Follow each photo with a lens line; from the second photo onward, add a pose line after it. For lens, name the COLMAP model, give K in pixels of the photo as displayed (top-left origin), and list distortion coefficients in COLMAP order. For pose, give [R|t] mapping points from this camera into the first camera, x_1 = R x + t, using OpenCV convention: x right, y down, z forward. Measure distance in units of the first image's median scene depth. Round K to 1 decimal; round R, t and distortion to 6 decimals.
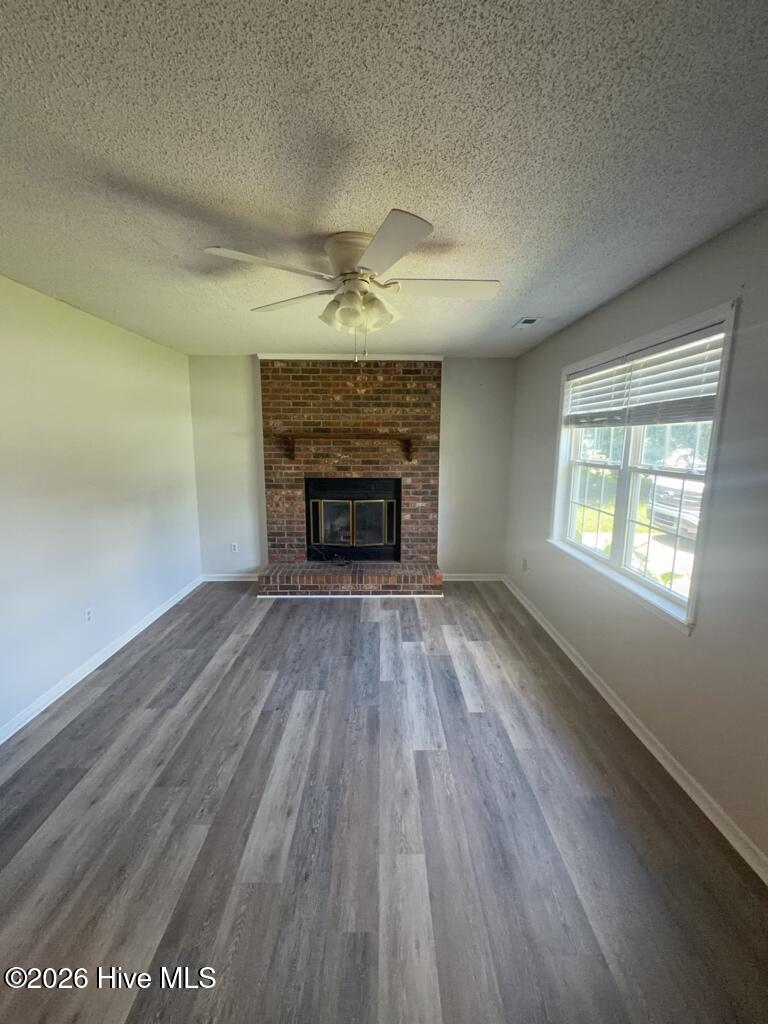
lens RADIAL K [[424.6, 0, 384.0], [0, 424.6, 512.0], [0, 0, 1]] dist [0.001346, 0.000461]
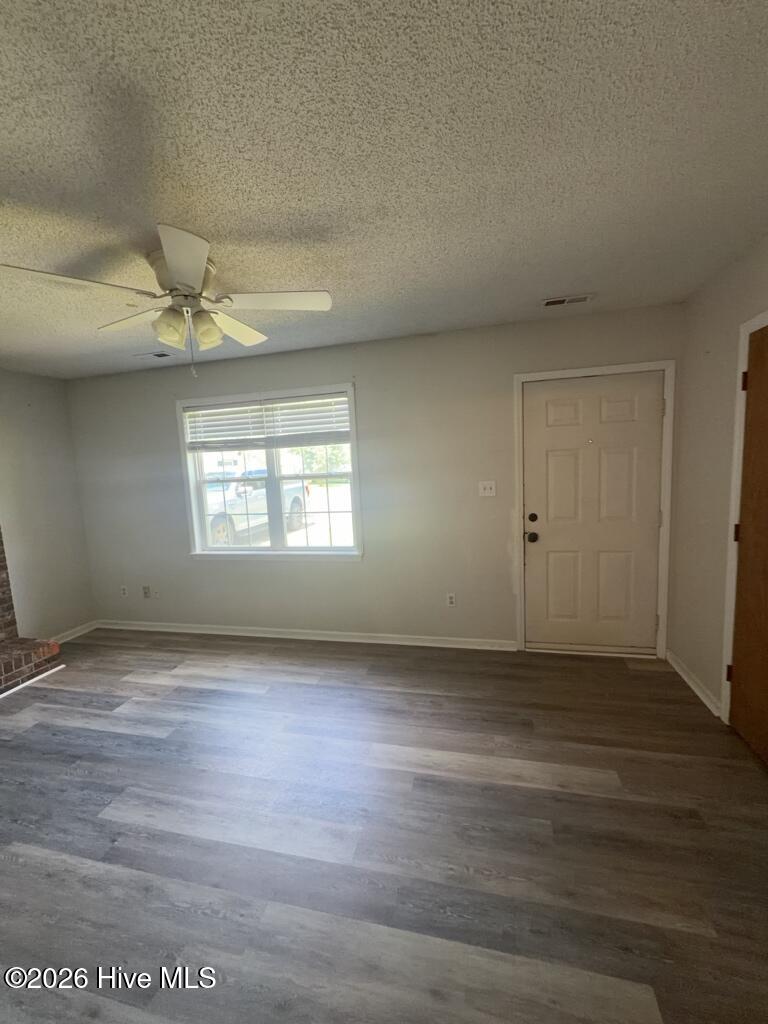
lens RADIAL K [[424.6, 0, 384.0], [0, 424.6, 512.0], [0, 0, 1]] dist [0.001346, 0.000461]
pose [[0.254003, -0.129262, 0.958527, -0.561061], [0.213732, 0.974031, 0.074715, -0.015369], [-0.943293, 0.185890, 0.275034, 0.218142]]
